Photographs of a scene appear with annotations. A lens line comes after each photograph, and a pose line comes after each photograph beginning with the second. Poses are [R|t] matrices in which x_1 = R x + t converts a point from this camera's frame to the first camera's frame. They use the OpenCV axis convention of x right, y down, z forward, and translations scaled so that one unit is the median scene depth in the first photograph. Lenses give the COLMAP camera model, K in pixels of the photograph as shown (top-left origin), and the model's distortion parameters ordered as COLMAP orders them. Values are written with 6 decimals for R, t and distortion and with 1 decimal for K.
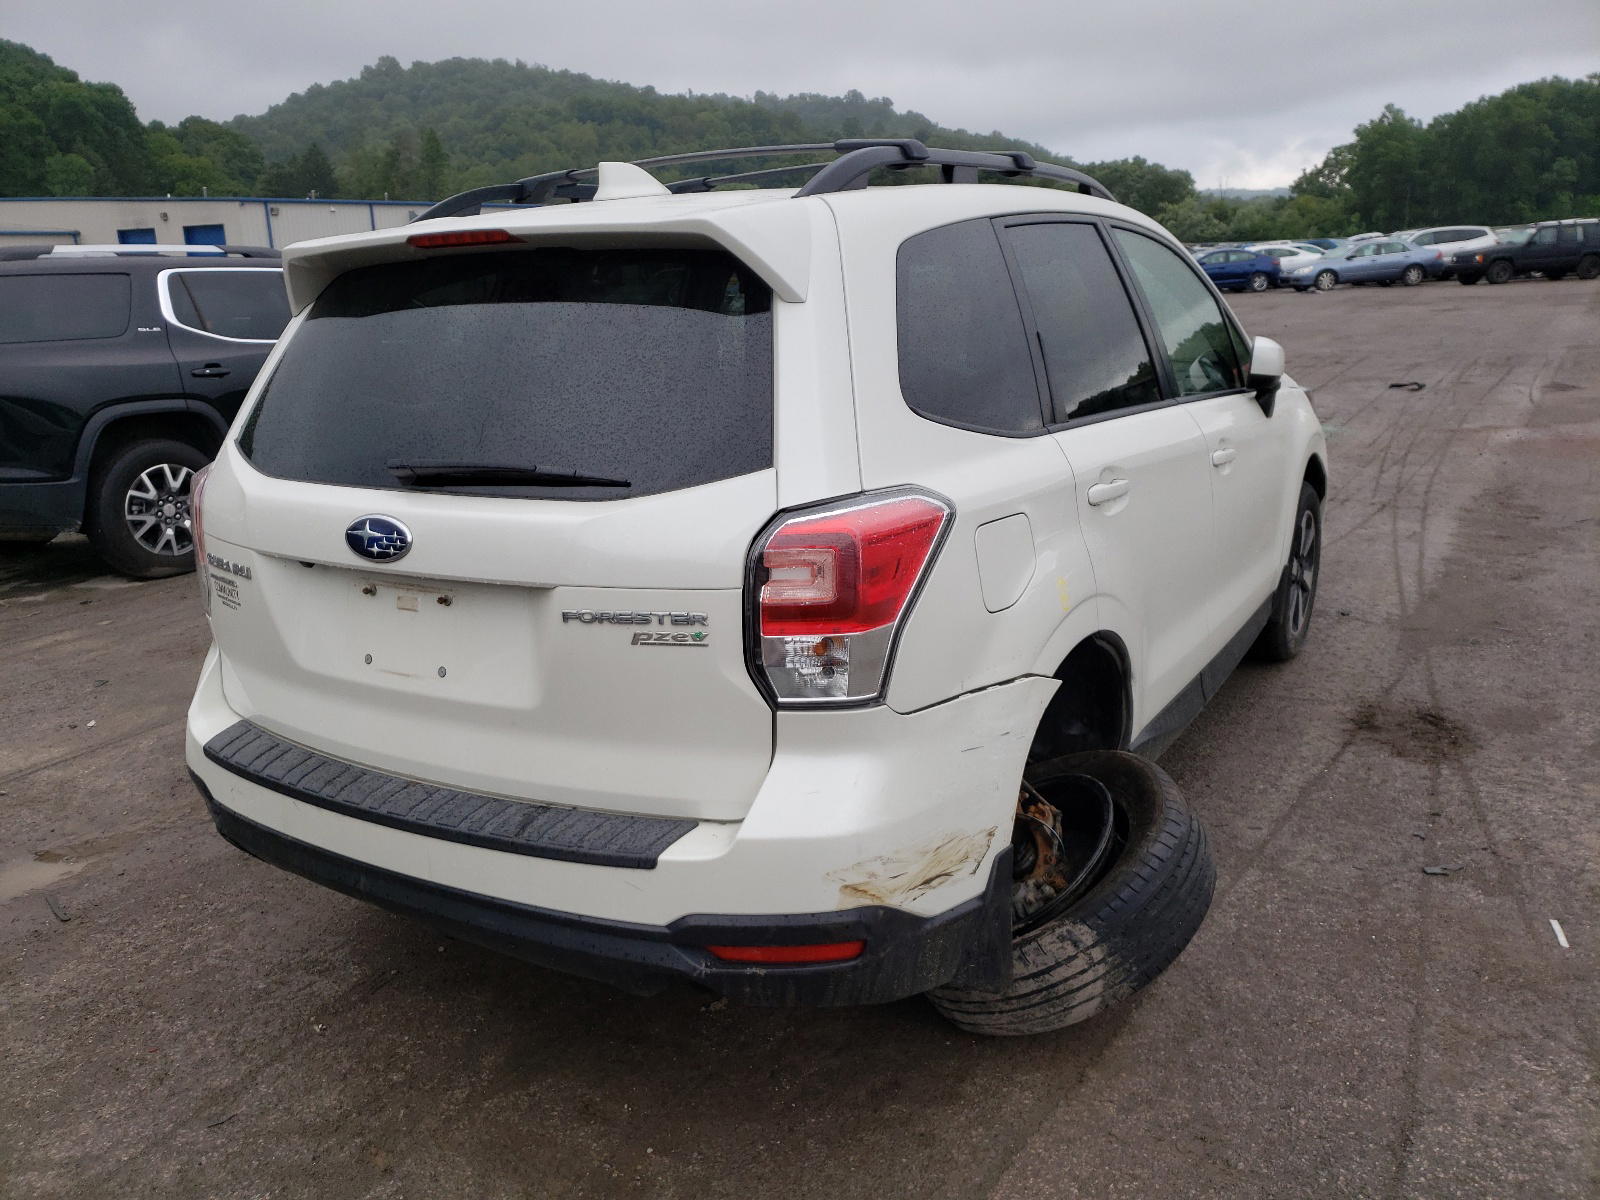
lens RADIAL K [[1241.4, 0, 794.6], [0, 1241.4, 594.7], [0, 0, 1]] dist [0.001967, 0.001030]
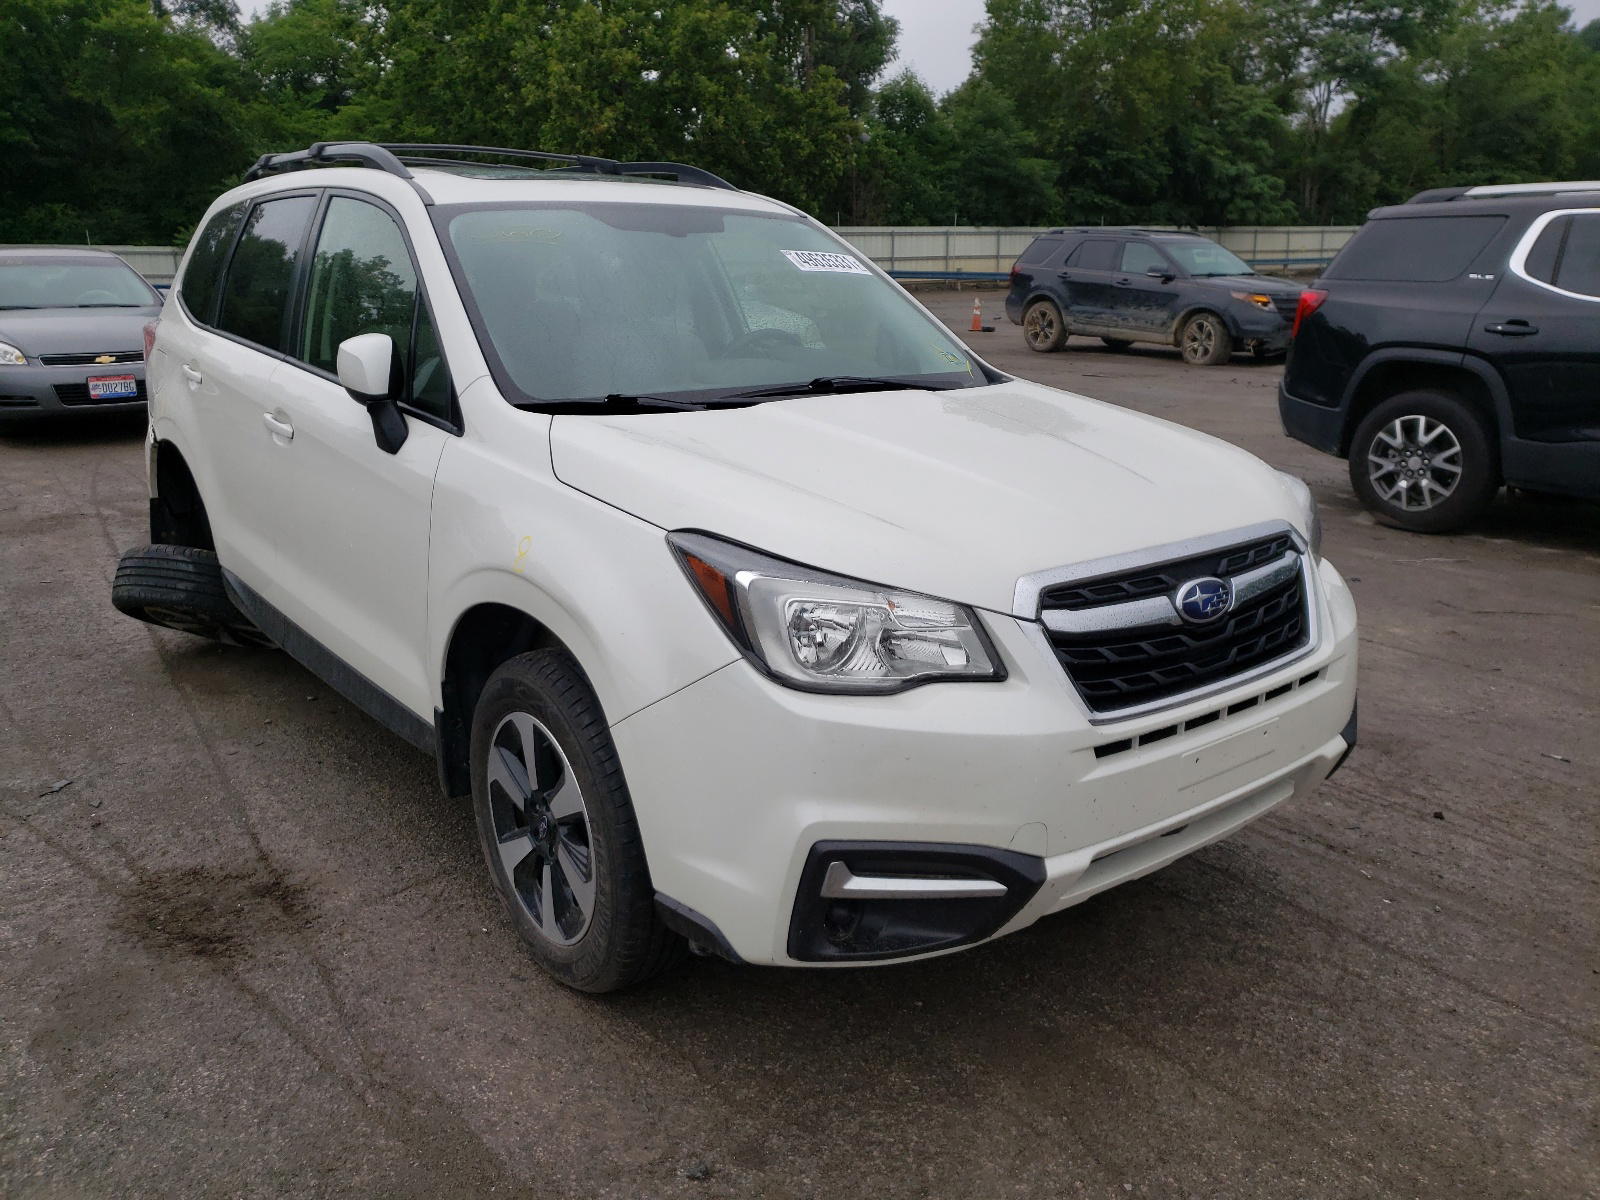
lens RADIAL K [[1241.4, 0, 794.6], [0, 1241.4, 594.7], [0, 0, 1]] dist [0.001967, 0.001030]
pose [[-0.343782, 0.281414, -0.895891, 0.575811], [-0.226390, 0.901062, 0.369911, -0.229461], [0.911351, 0.329990, -0.246060, 0.844853]]
